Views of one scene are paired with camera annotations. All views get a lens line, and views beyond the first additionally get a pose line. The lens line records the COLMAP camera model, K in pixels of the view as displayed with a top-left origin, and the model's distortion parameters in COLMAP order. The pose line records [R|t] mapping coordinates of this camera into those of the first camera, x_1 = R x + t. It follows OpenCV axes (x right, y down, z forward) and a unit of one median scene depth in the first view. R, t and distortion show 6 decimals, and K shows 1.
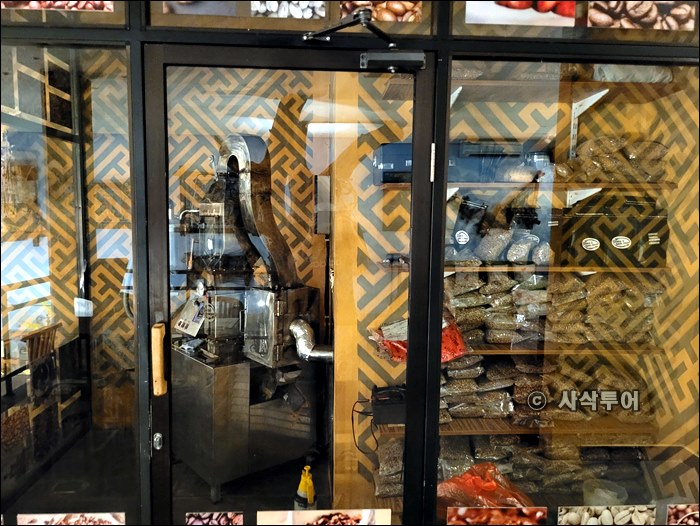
lens RADIAL K [[537.1, 0, 350.0], [0, 537.1, 263.0], [0, 0, 1]] dist [-0.007924, -0.004169]
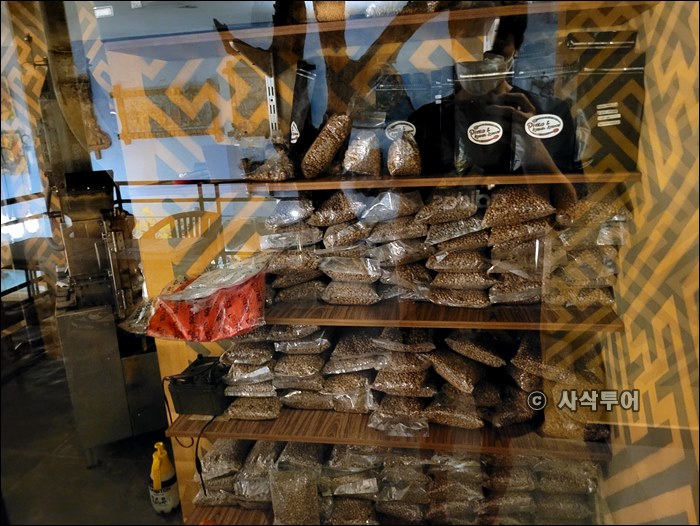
lens RADIAL K [[537.1, 0, 350.0], [0, 537.1, 263.0], [0, 0, 1]] dist [-0.007924, -0.004169]
pose [[0.974748, 0.000210, -0.223308, 0.425772], [0.041008, 0.982825, 0.179928, -0.008819], [0.219510, -0.184542, 0.957998, 0.419114]]
